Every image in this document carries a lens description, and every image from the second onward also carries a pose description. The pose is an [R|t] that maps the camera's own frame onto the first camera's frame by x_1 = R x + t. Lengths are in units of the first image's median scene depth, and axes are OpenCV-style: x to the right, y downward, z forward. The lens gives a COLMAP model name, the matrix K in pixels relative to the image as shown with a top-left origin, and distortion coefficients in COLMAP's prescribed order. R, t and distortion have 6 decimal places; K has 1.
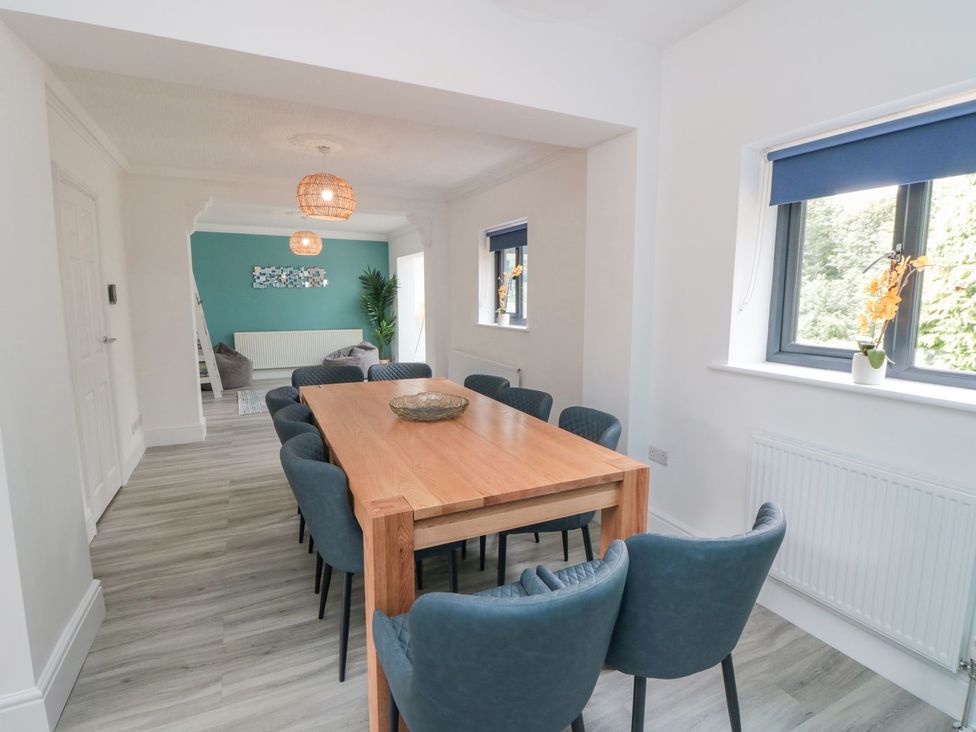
lens RADIAL K [[510.4, 0, 505.0], [0, 510.4, 362.6], [0, 0, 1]] dist [0.002383, -0.013774]
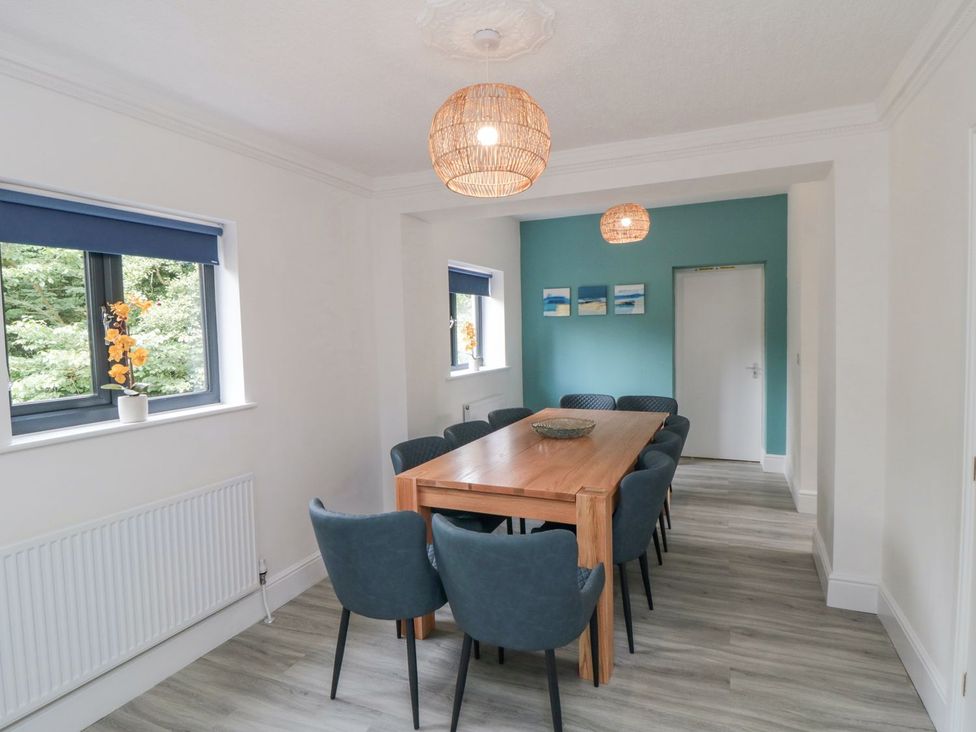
lens RADIAL K [[510.4, 0, 505.0], [0, 510.4, 362.6], [0, 0, 1]] dist [0.002383, -0.013774]
pose [[-0.632349, -0.053648, 0.772824, -0.981781], [0.114318, 0.980215, 0.161584, -0.271833], [-0.766202, 0.190525, -0.613705, 1.795982]]
